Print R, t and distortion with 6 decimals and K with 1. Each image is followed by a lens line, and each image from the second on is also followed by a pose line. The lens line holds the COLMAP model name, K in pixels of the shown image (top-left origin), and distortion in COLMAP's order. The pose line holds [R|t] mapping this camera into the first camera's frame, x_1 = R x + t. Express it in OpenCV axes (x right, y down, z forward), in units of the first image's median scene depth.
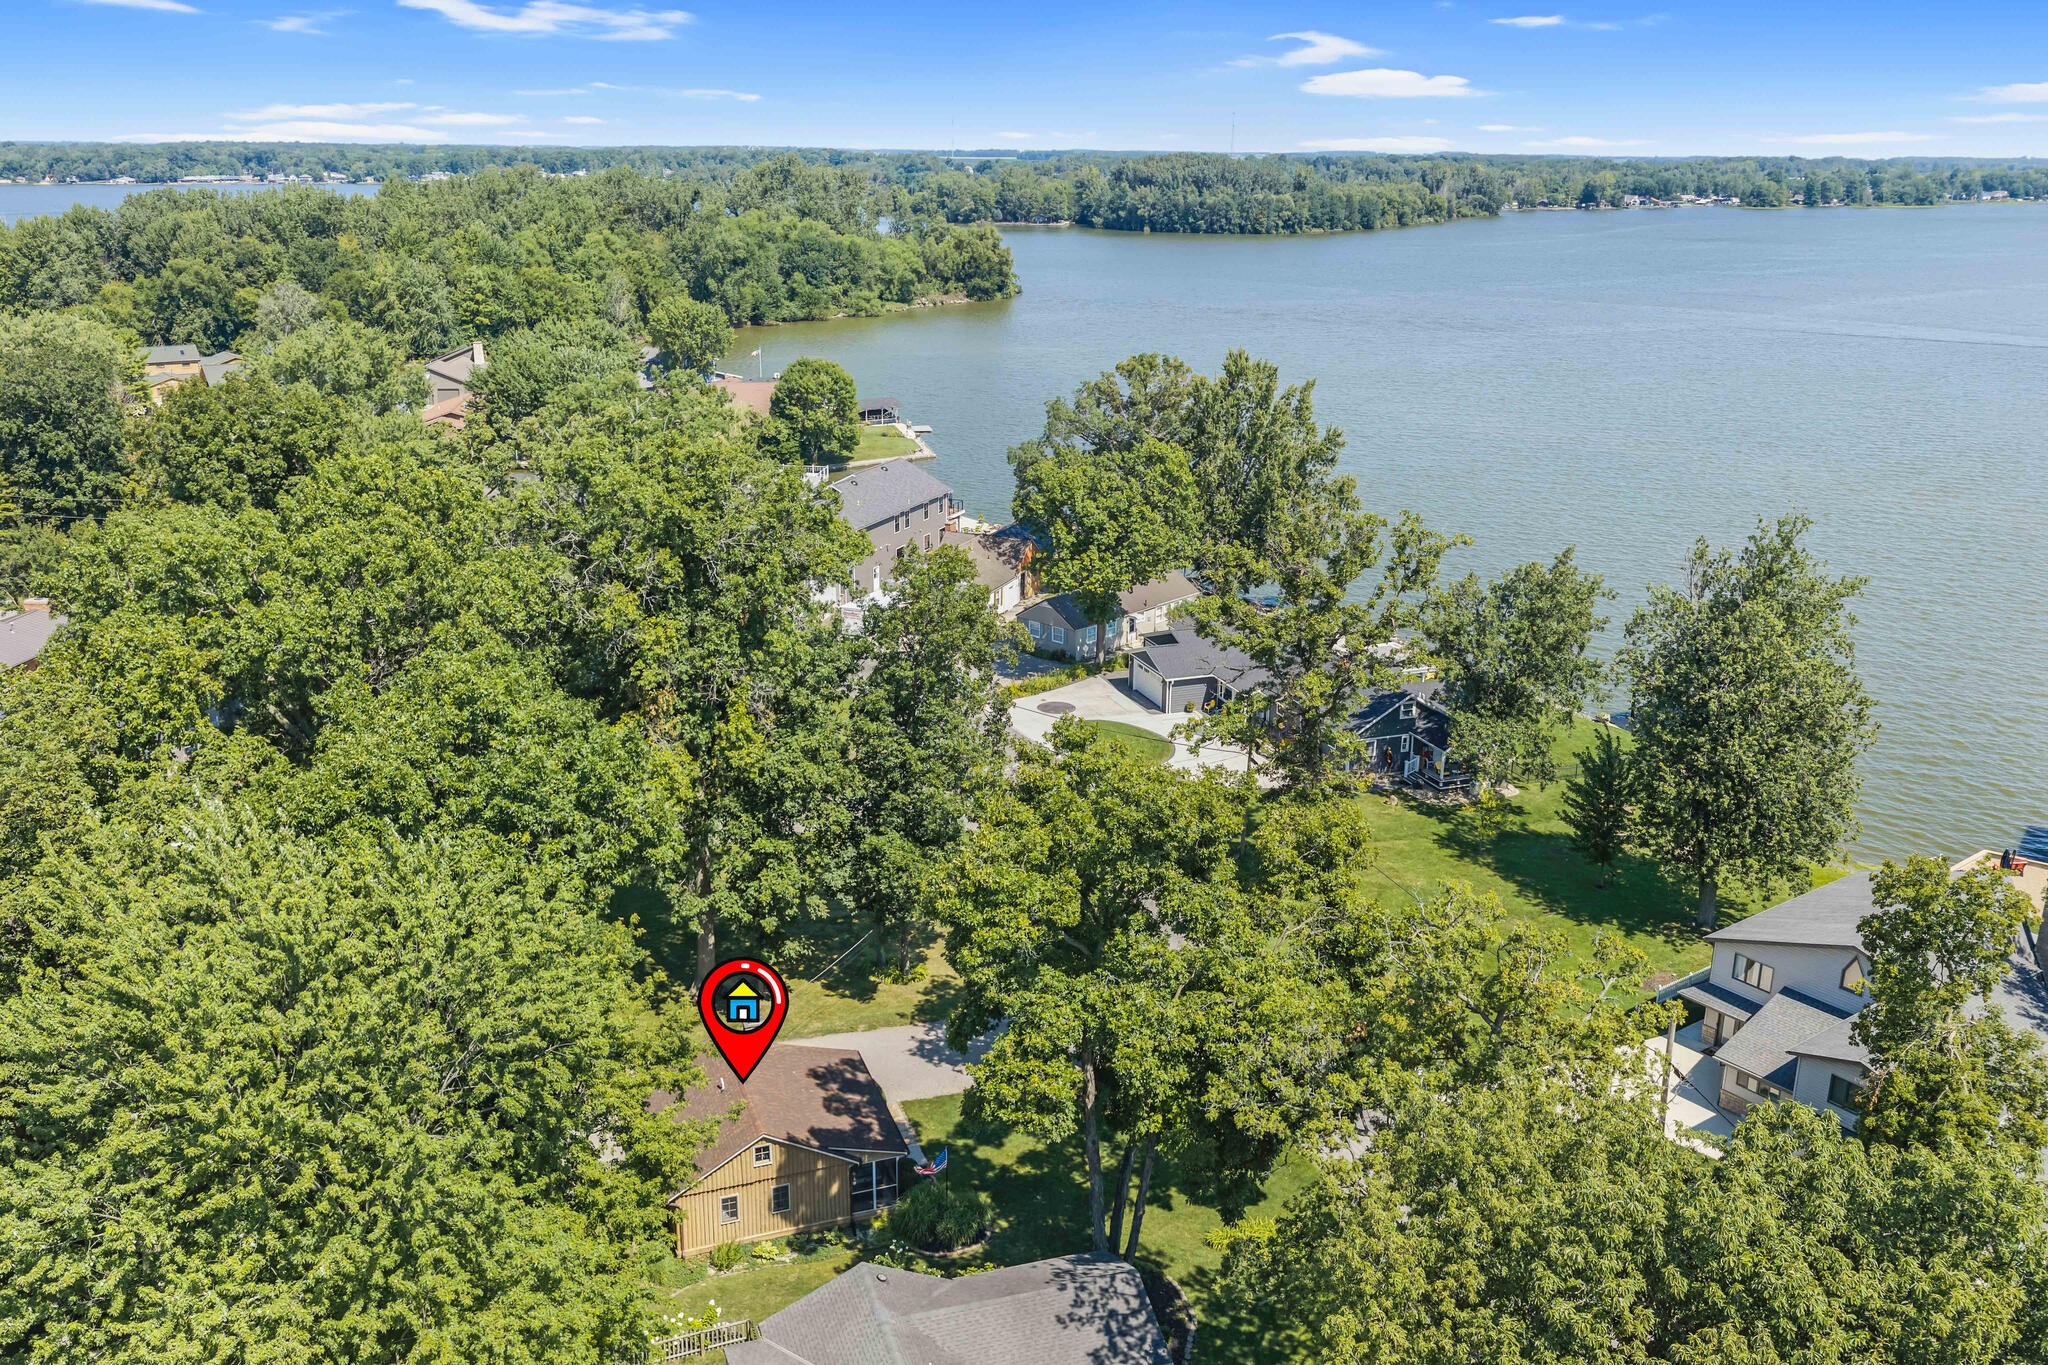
lens RADIAL K [[1690.2, 0, 1024.0], [0, 1690.2, 682.5], [0, 0, 1]] dist [0.030390, -0.056887]
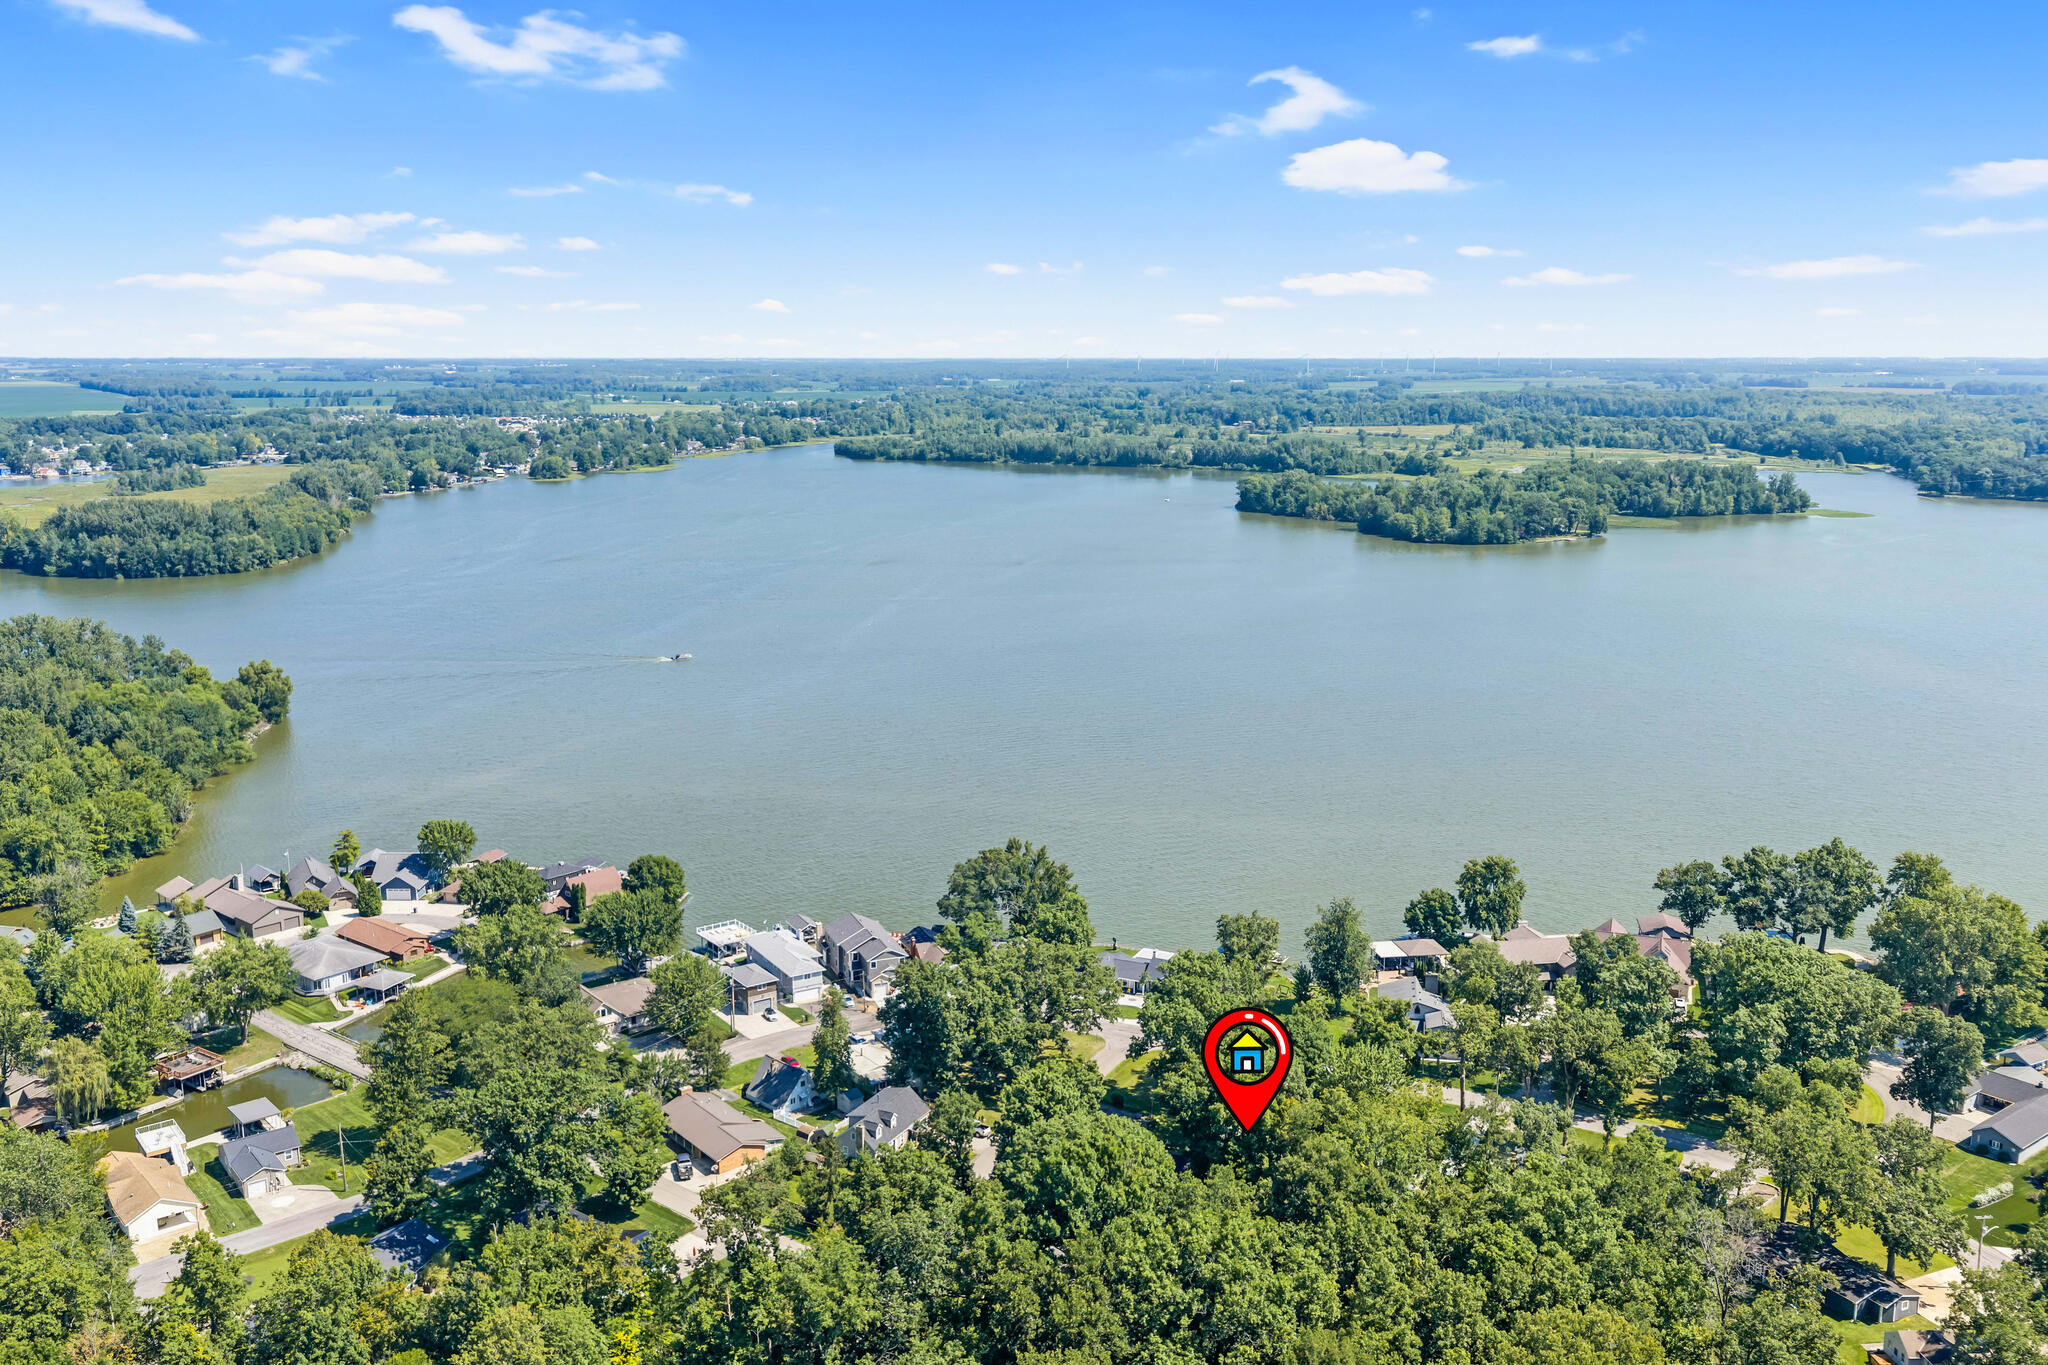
lens RADIAL K [[1690.2, 0, 1024.0], [0, 1690.2, 682.5], [0, 0, 1]] dist [0.030390, -0.056887]
pose [[0.719909, -0.140867, 0.679623, -0.461249], [0.212401, 0.976923, -0.022503, -0.114218], [-0.660769, 0.160552, 0.733217, -0.239206]]
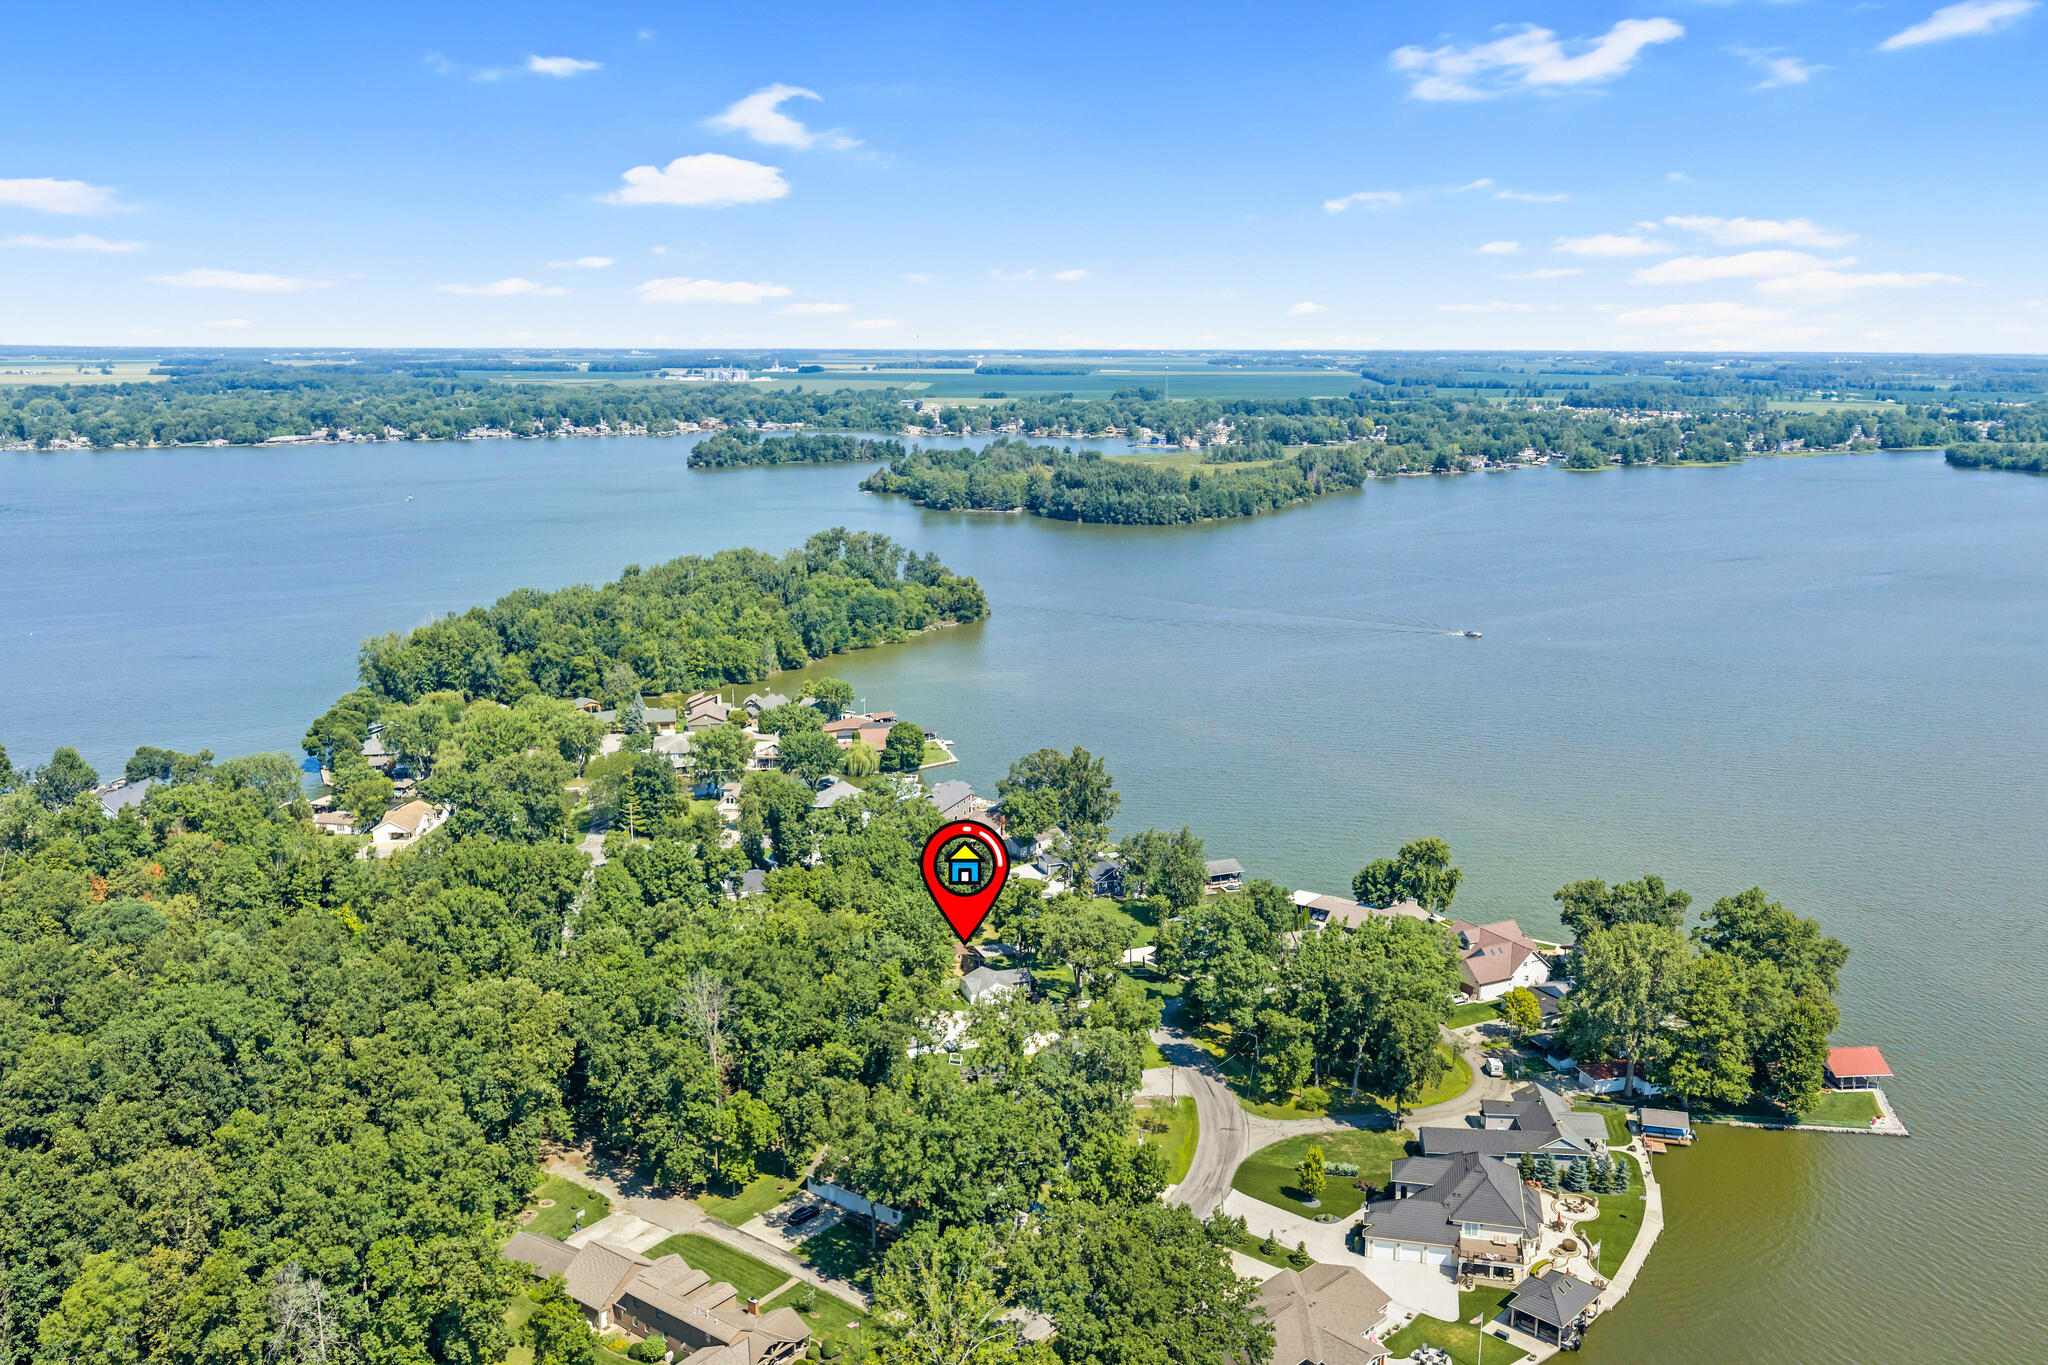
lens RADIAL K [[1690.2, 0, 1024.0], [0, 1690.2, 682.5], [0, 0, 1]] dist [0.030390, -0.056887]
pose [[0.999666, -0.009174, 0.024156, -0.009325], [0.011653, 0.994448, -0.104580, -0.002904], [-0.023063, 0.104826, 0.994223, -0.581168]]
